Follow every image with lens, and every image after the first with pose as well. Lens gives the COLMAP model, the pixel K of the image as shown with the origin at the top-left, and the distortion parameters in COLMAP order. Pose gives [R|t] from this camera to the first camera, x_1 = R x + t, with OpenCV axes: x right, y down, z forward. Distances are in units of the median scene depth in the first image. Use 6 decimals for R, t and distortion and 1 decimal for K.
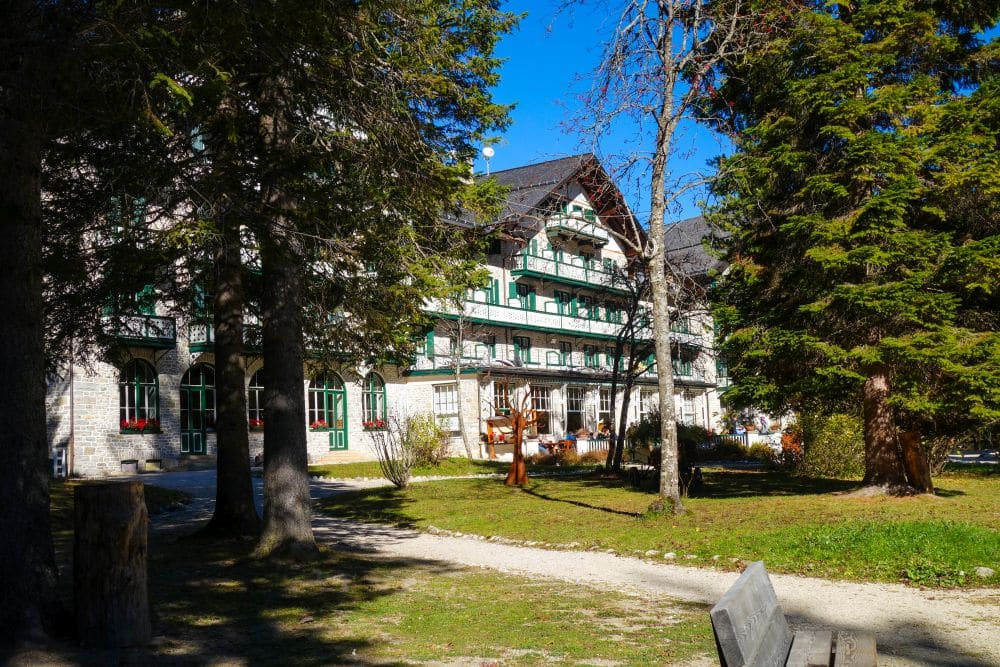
lens RADIAL K [[1220.8, 0, 500.0], [0, 1220.8, 333.5], [0, 0, 1]] dist [-0.011740, 0.034520]
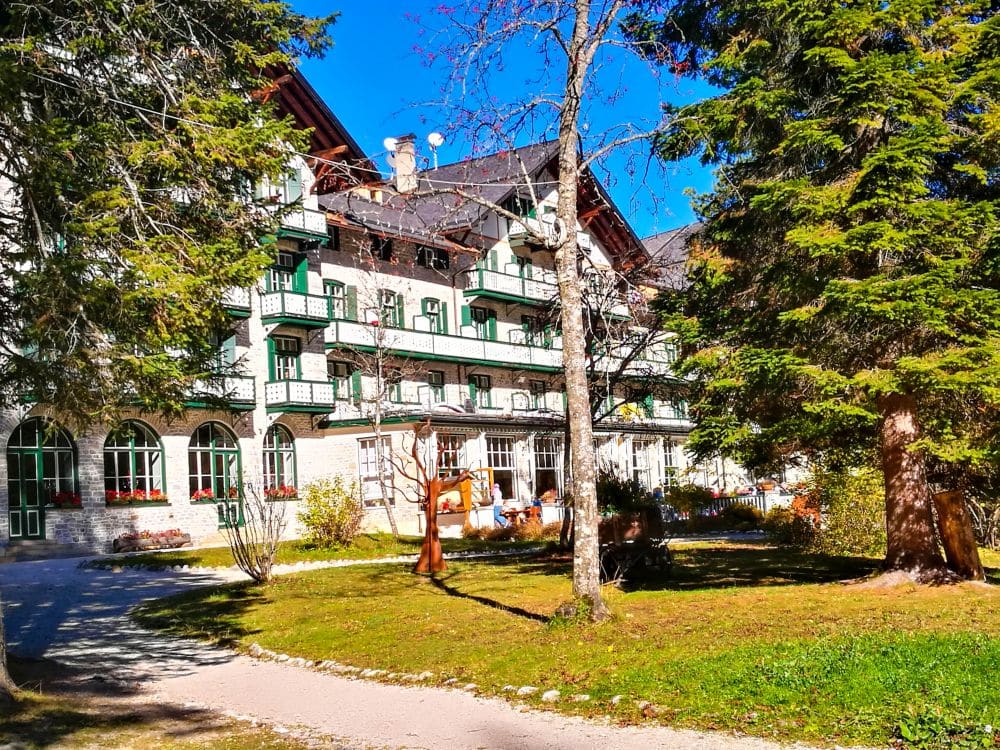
lens RADIAL K [[1542.1, 0, 500.0], [0, 1542.1, 375.0], [0, 0, 1]] dist [0.293920, -1.481903]
pose [[0.999510, -0.019544, 0.024434, 0.057288], [0.019494, 0.999807, 0.002278, 0.006368], [-0.024474, -0.001800, 0.999699, 0.108020]]
